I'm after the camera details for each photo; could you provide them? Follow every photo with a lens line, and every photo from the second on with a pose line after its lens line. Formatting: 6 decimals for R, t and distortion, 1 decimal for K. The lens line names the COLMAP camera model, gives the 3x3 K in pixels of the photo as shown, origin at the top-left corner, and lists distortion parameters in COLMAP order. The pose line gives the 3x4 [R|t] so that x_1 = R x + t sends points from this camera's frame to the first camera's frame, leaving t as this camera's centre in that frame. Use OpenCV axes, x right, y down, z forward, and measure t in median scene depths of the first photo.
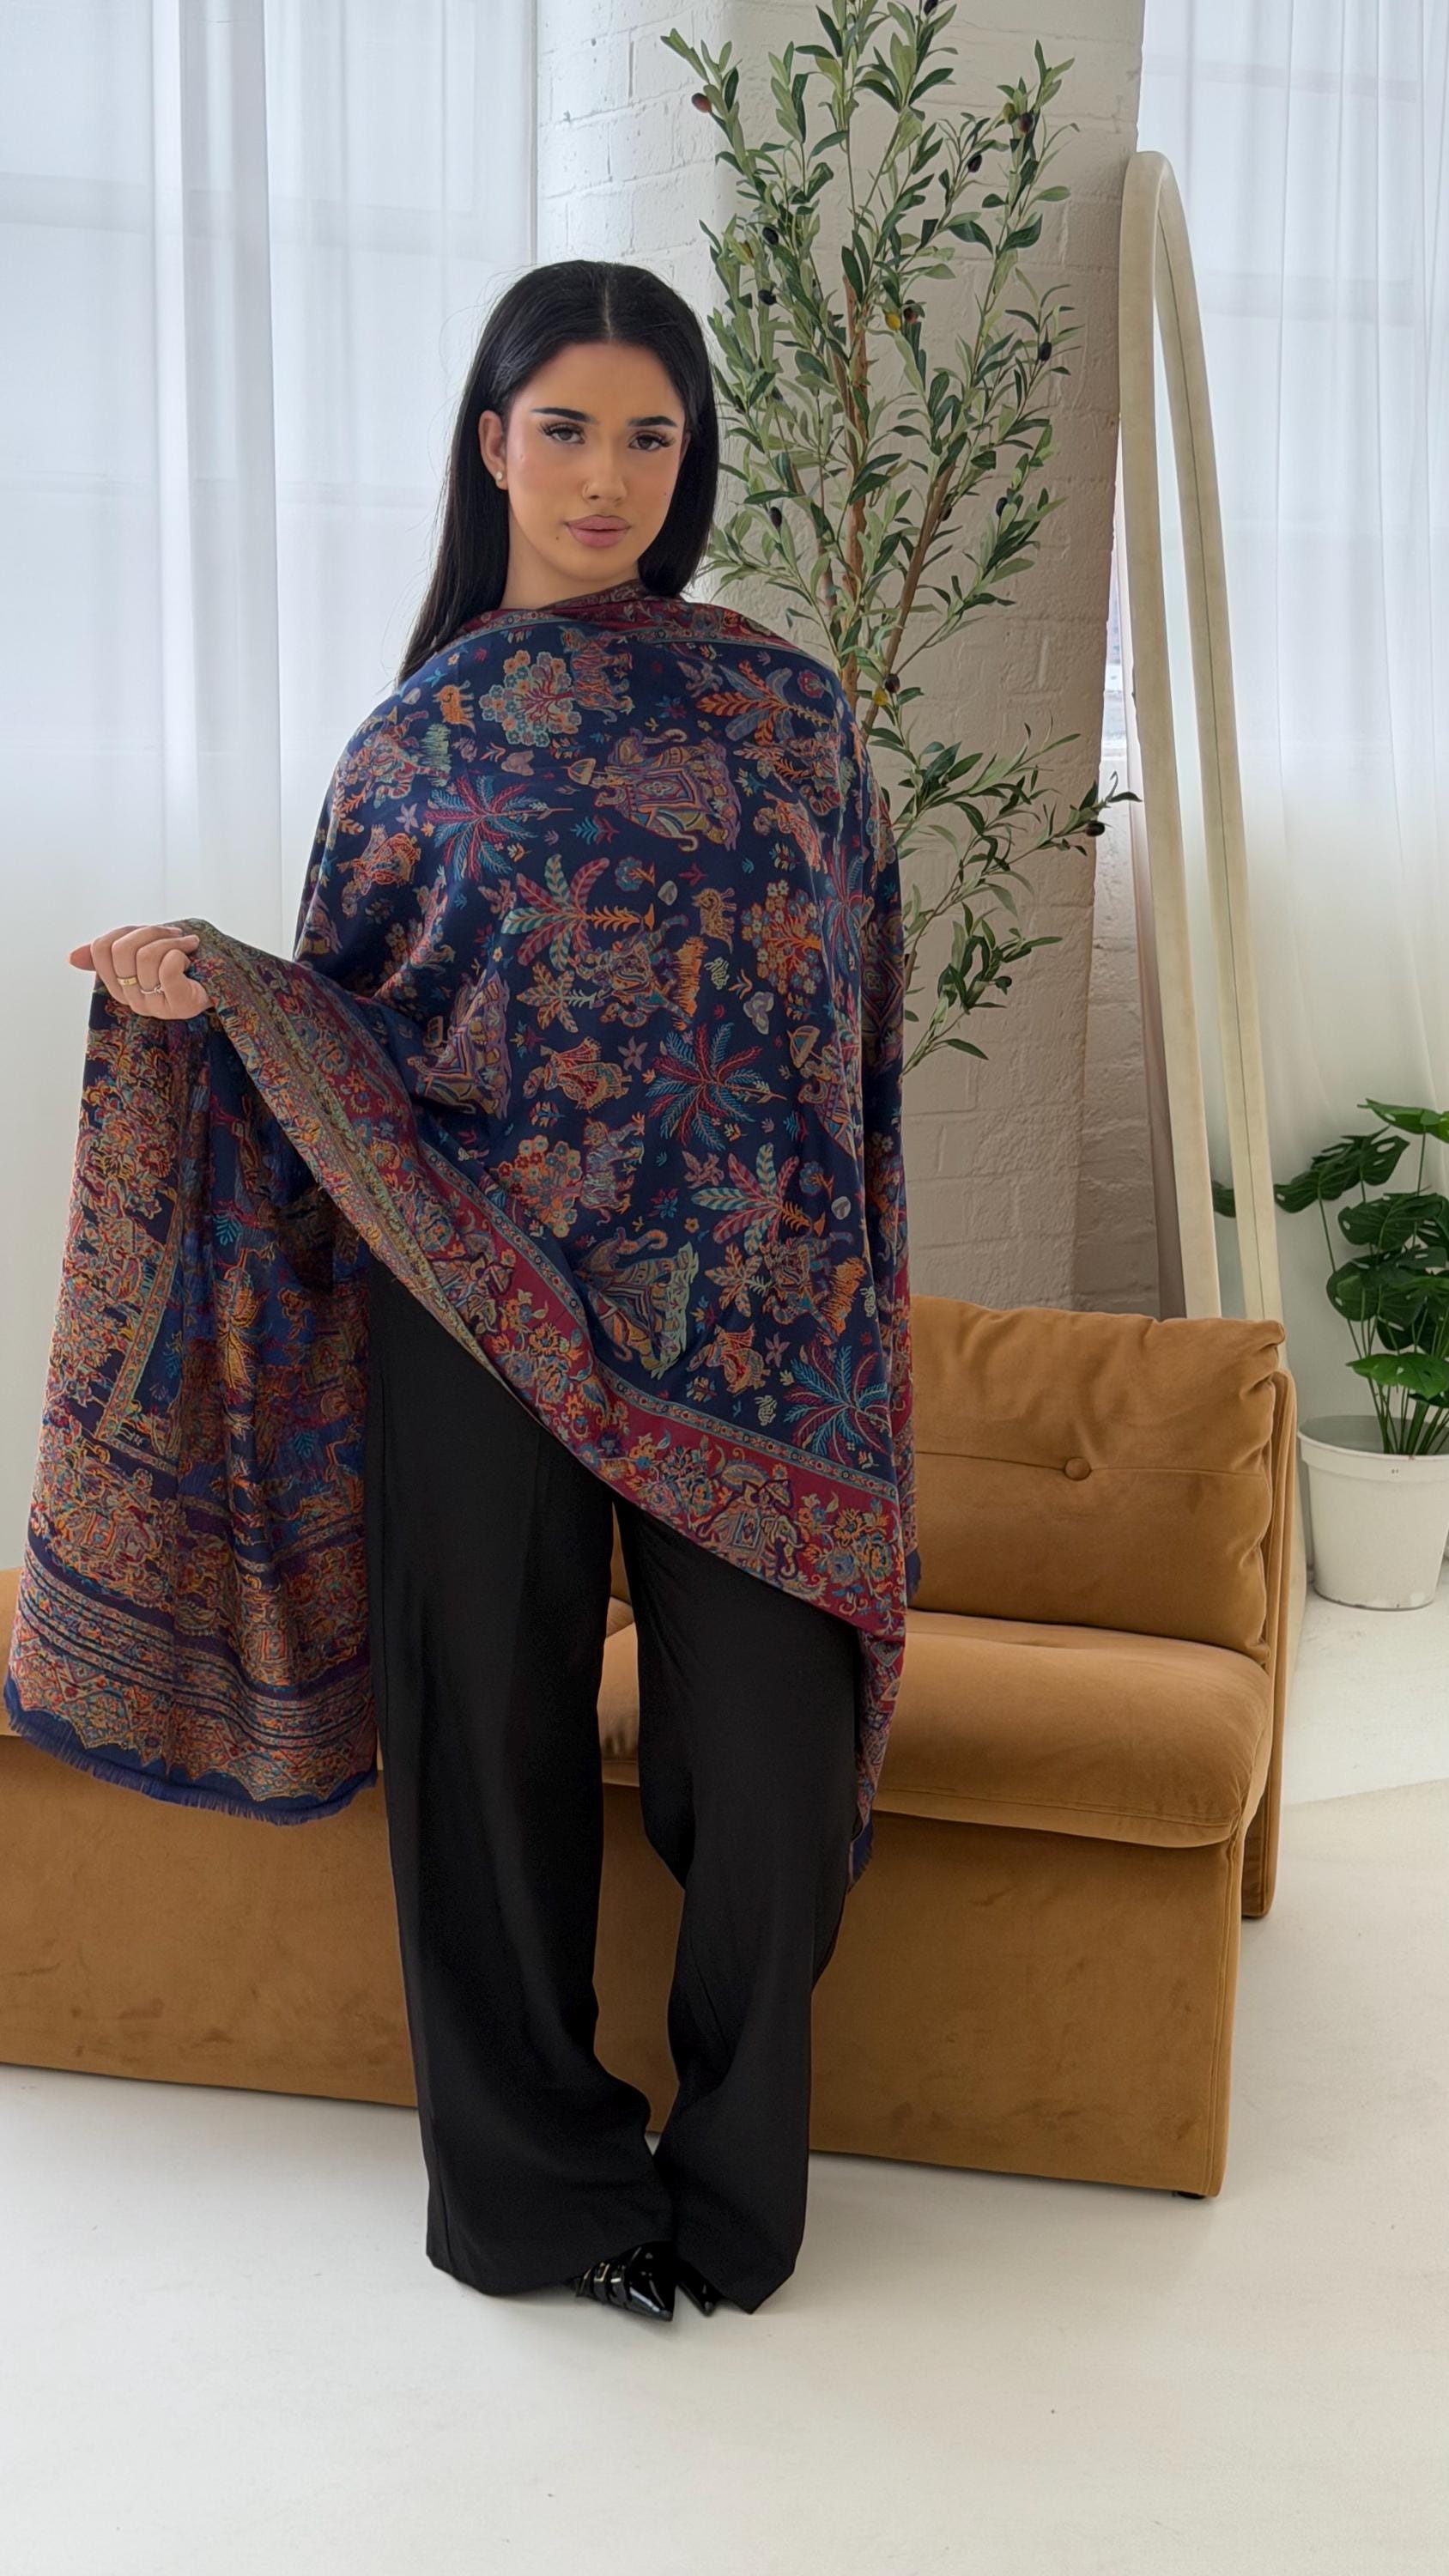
lens RADIAL K [[3591.6, 0, 742.0], [0, 3591.6, 1318.2], [0, 0, 1]] dist [0.094382, 0.000000]
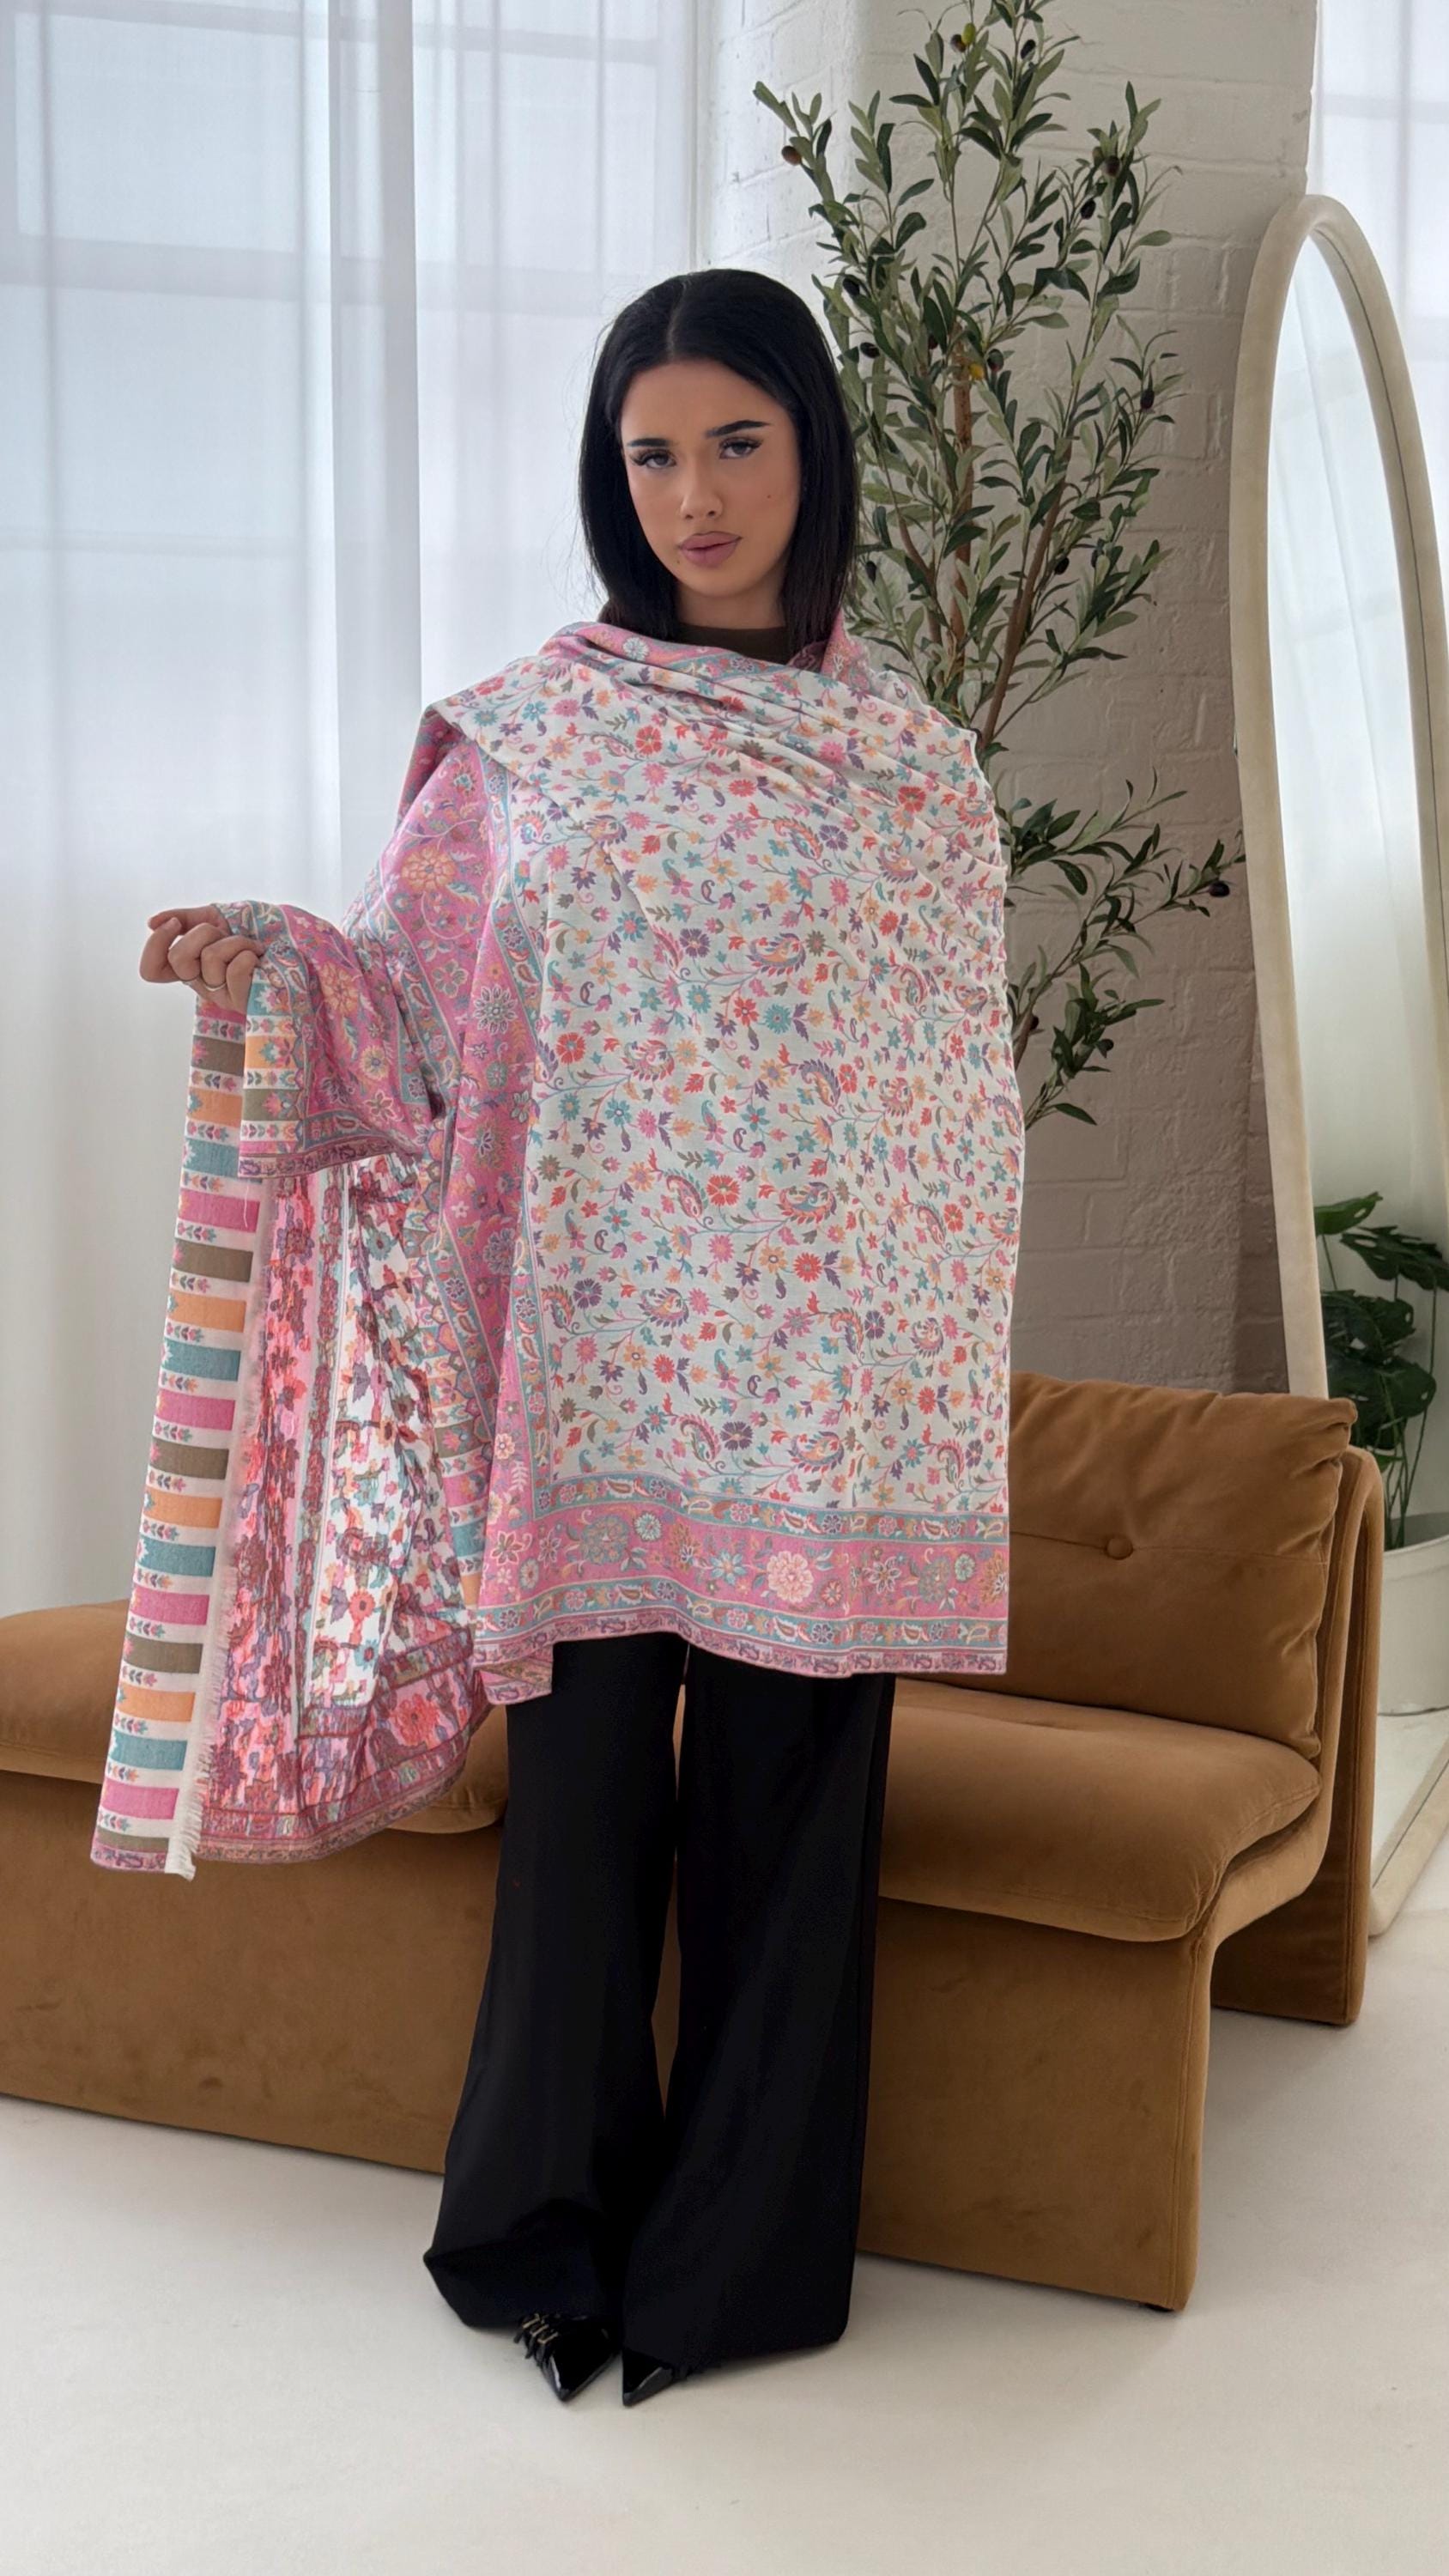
lens RADIAL K [[3591.6, 0, 736.3], [0, 3591.6, 1325.6], [0, 0, 1]] dist [0.094382, 0.000000]
pose [[0.986529, 0.025248, -0.161626, 0.136451], [-0.028326, 0.999458, -0.016765, 0.001510], [0.161115, 0.021118, 0.986710, 0.025703]]
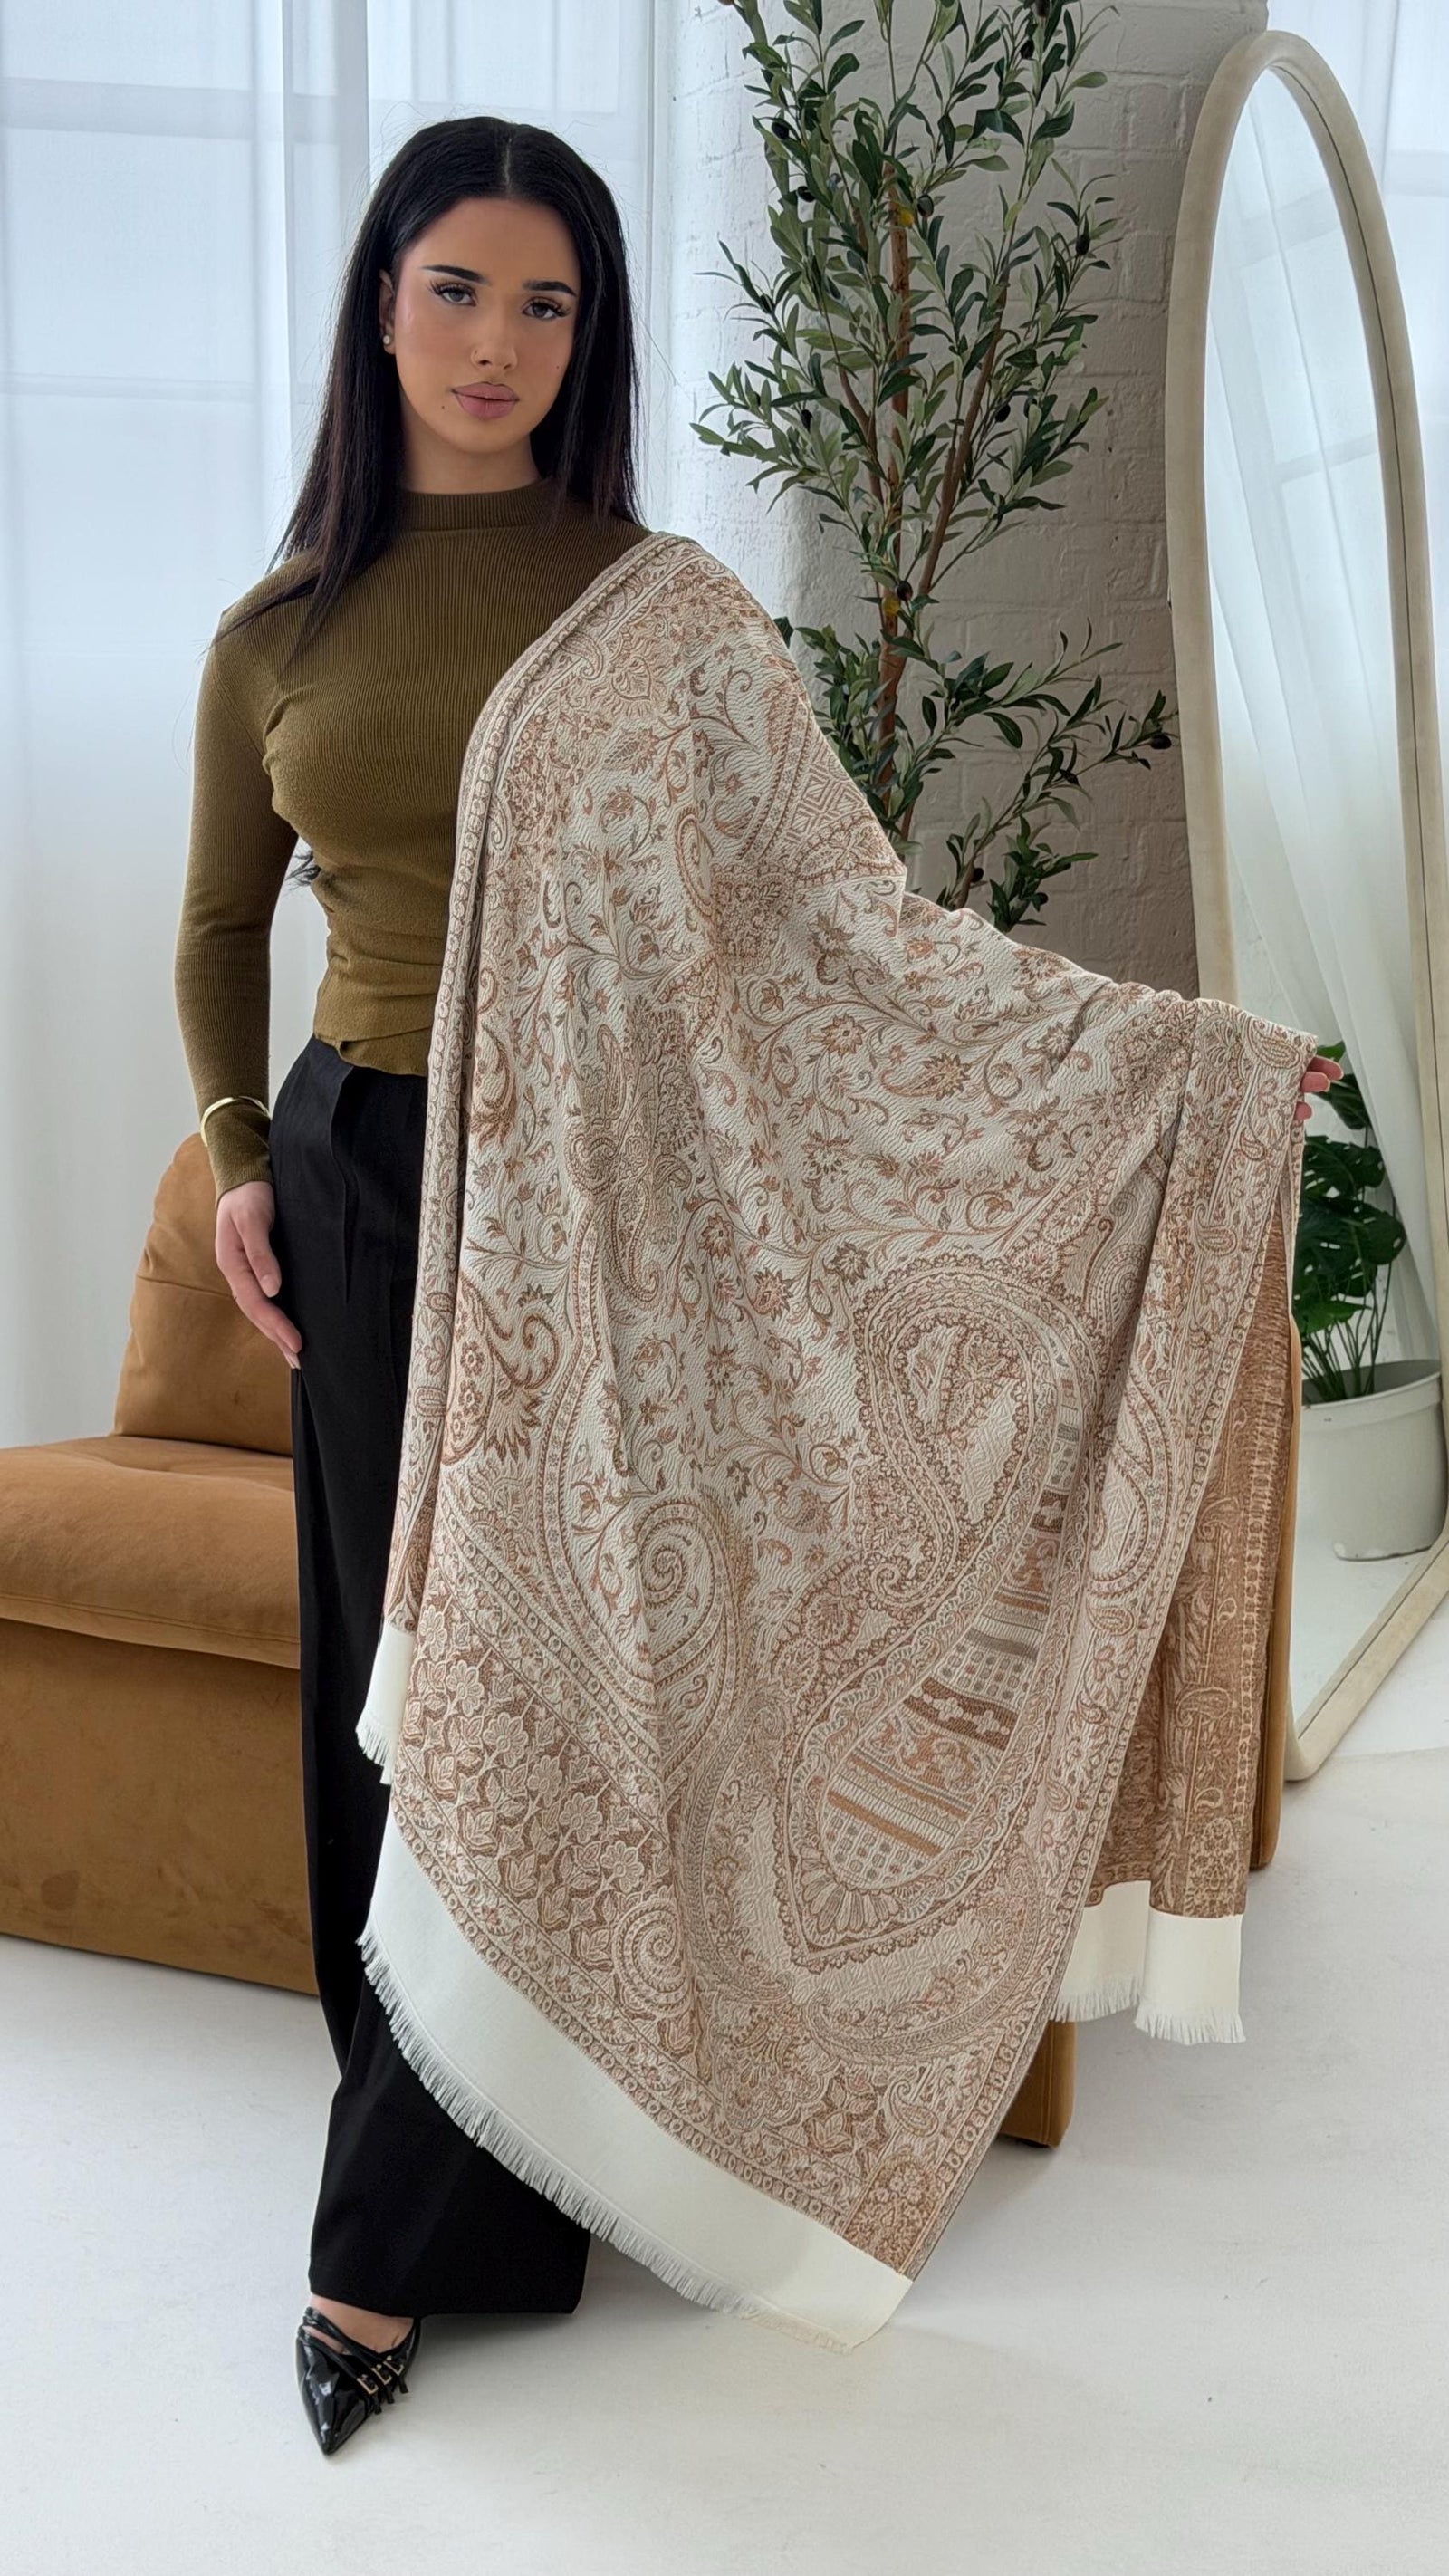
lens RADIAL K [[3591.8, 0, 735.6], [0, 3591.8, 1326.7], [0, 0, 1]] dist [0.094382, 0.000000]
pose [[0.980843, 0.041396, -0.190349, 0.186704], [-0.035649, 0.998802, 0.033522, -0.007409], [0.191508, -0.026094, 0.981144, 0.023169]]
